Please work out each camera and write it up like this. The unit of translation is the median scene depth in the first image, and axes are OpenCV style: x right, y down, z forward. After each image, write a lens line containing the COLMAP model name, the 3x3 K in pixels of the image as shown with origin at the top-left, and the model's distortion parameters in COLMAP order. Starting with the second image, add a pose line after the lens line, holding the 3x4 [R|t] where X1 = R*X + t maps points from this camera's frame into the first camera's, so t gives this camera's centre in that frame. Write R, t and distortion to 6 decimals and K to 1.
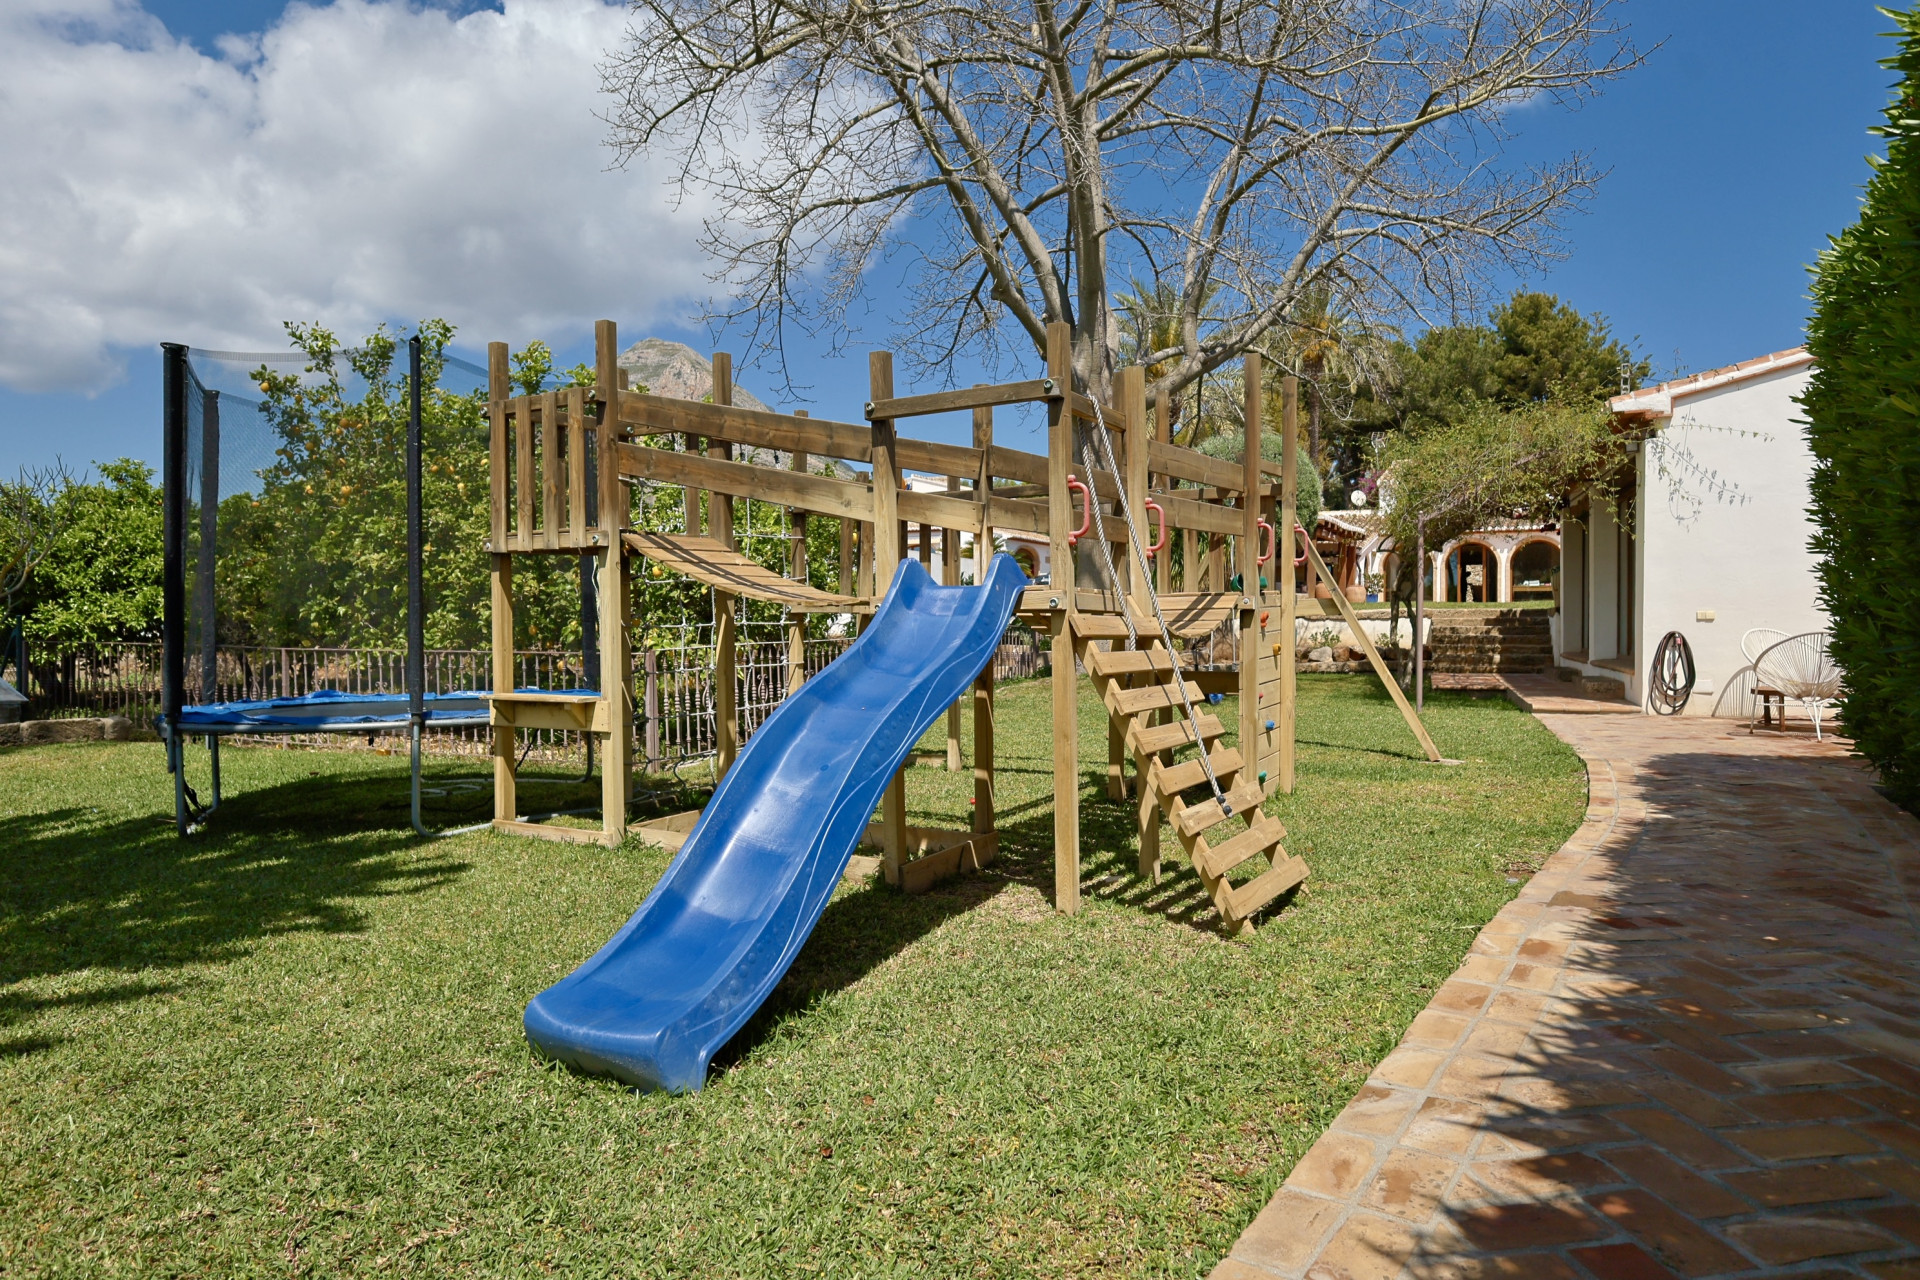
lens RADIAL K [[1007.7, 0, 960.3], [0, 1007.7, 635.0], [0, 0, 1]] dist [-0.000455, -0.000582]
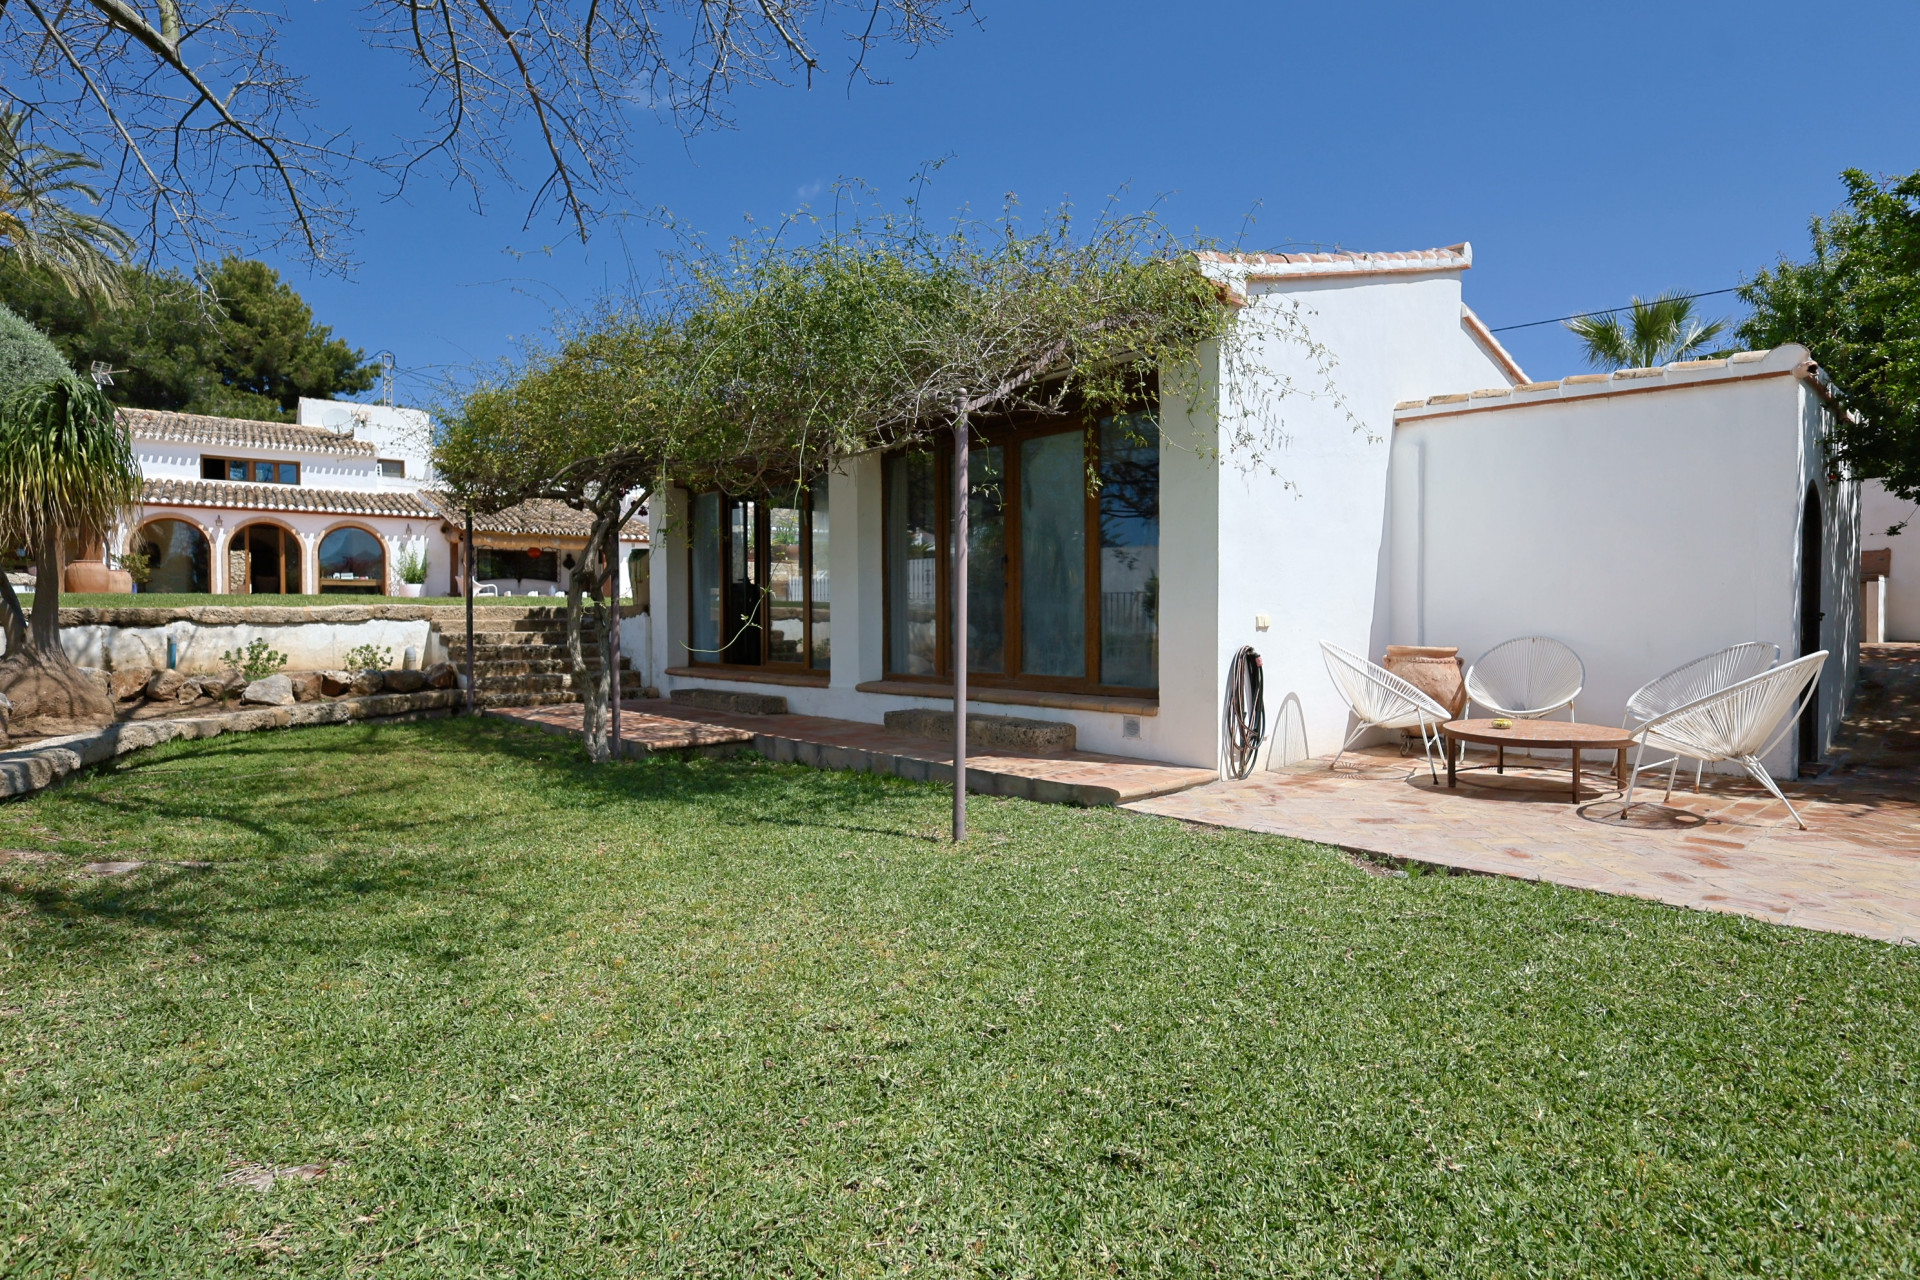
lens RADIAL K [[1007.7, 0, 960.3], [0, 1007.7, 635.0], [0, 0, 1]] dist [-0.000455, -0.000582]
pose [[0.418752, -0.015372, 0.907971, 0.028099], [0.013160, 0.999854, 0.010858, -0.010453], [-0.908005, 0.007402, 0.418893, 0.448108]]
